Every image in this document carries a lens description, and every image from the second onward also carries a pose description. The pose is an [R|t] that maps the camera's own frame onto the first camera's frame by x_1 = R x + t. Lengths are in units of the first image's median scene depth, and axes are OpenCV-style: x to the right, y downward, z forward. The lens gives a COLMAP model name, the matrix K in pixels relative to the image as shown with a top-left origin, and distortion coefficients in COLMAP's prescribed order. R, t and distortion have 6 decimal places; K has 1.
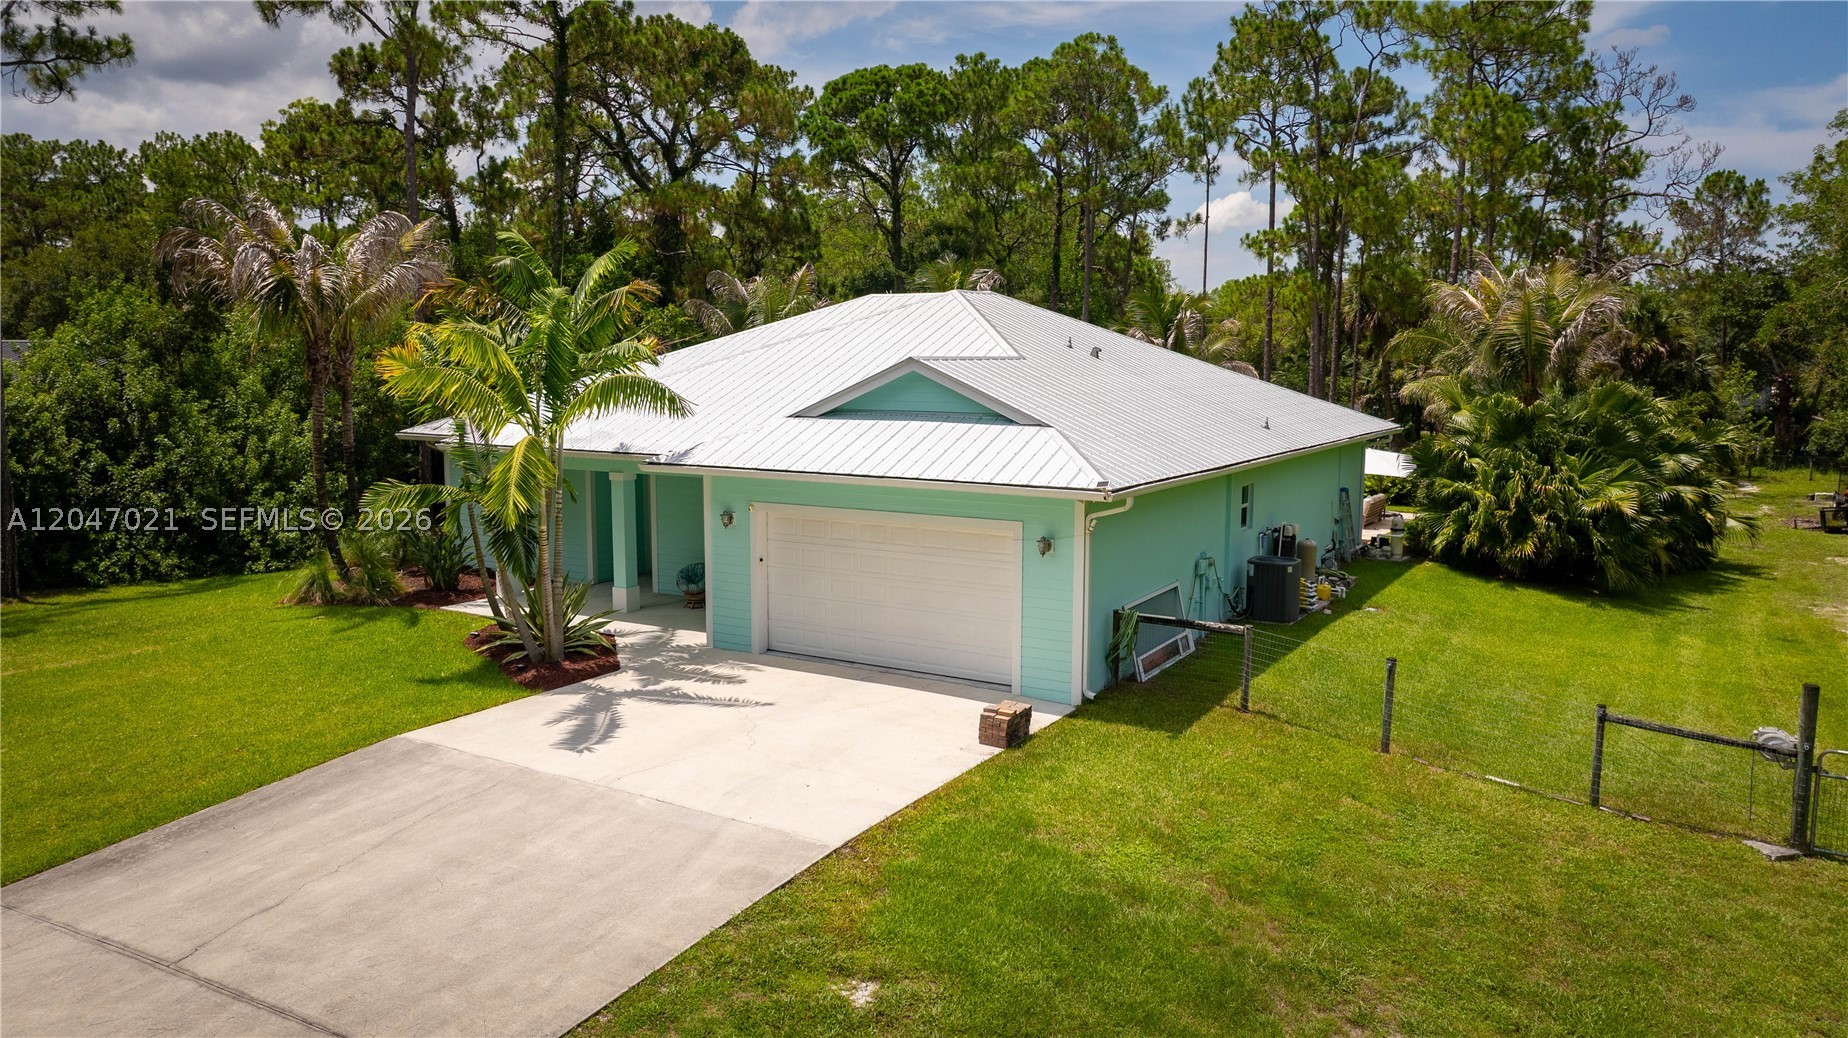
lens RADIAL K [[1294.0, 0, 911.7], [0, 1294.0, 516.9], [0, 0, 1]] dist [-0.040210, 0.062453]
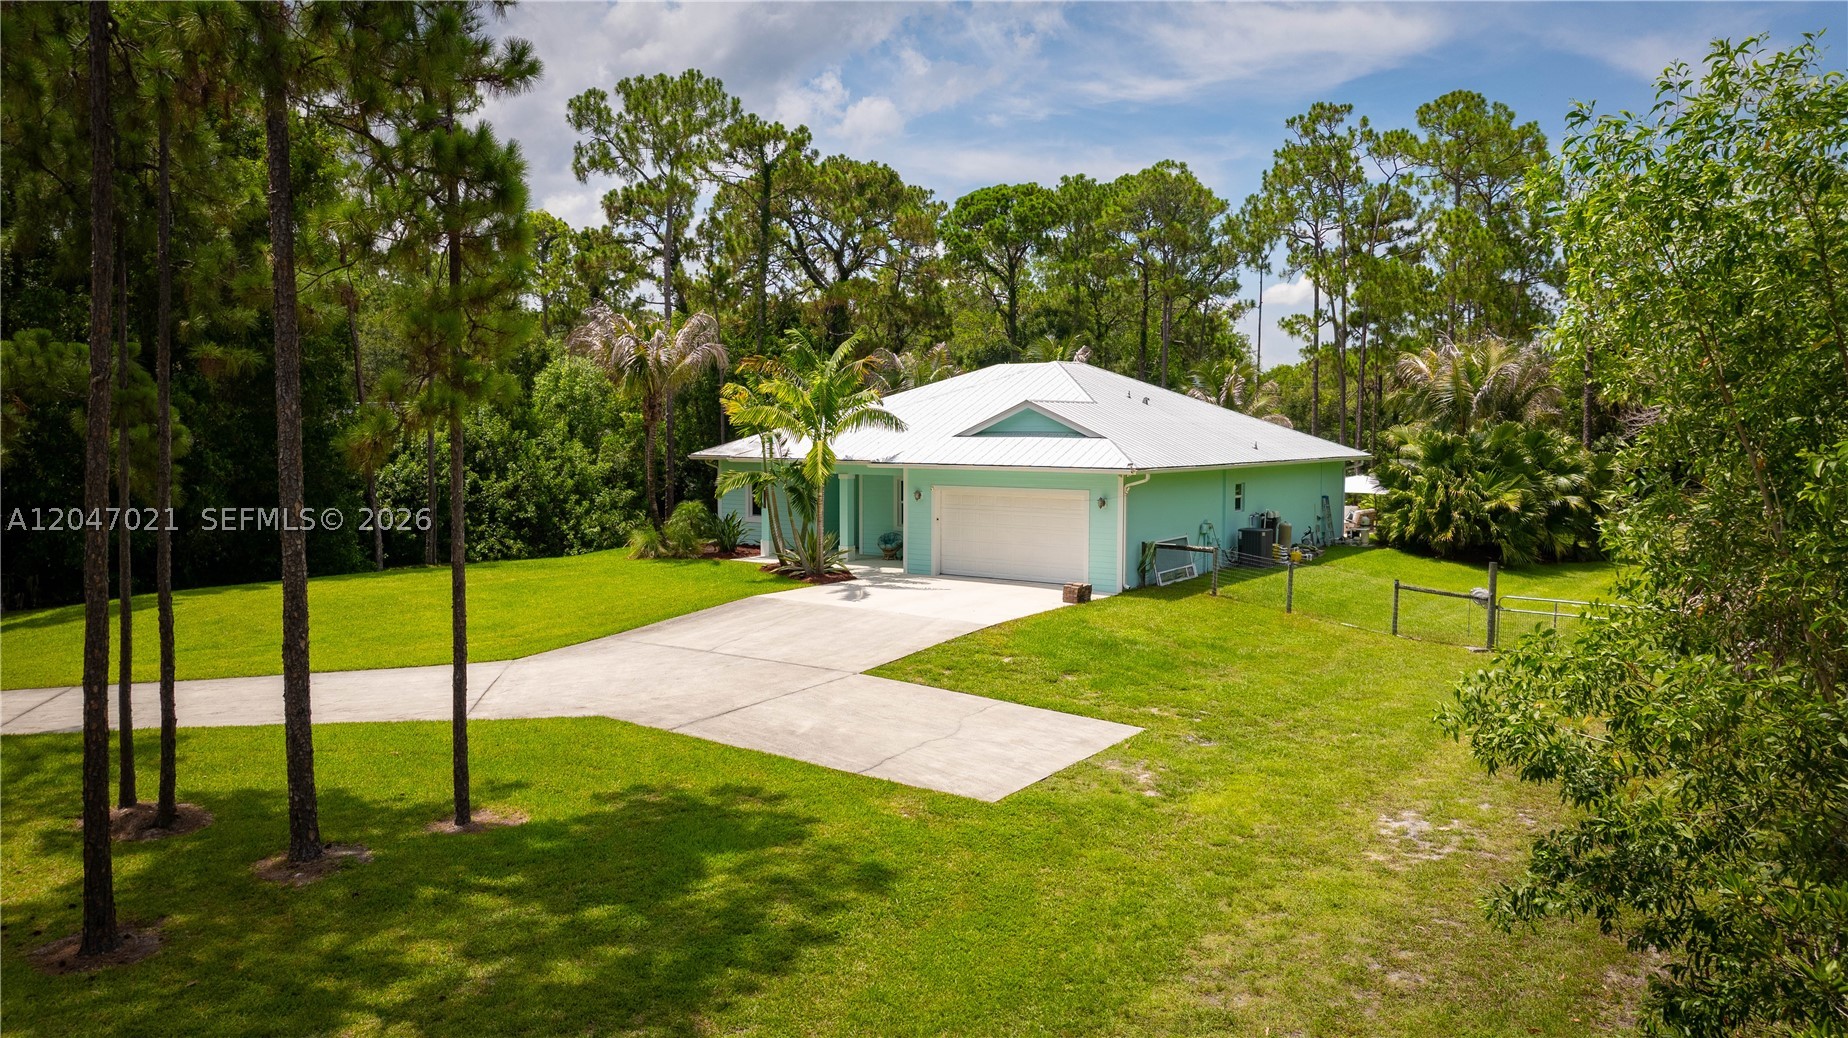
lens RADIAL K [[1294.0, 0, 911.7], [0, 1294.0, 516.9], [0, 0, 1]] dist [-0.040210, 0.062453]
pose [[0.996406, 0.005494, -0.084527, -0.003089], [-0.010020, 0.998533, -0.053211, 0.055941], [0.084111, 0.053866, 0.994999, -0.322142]]
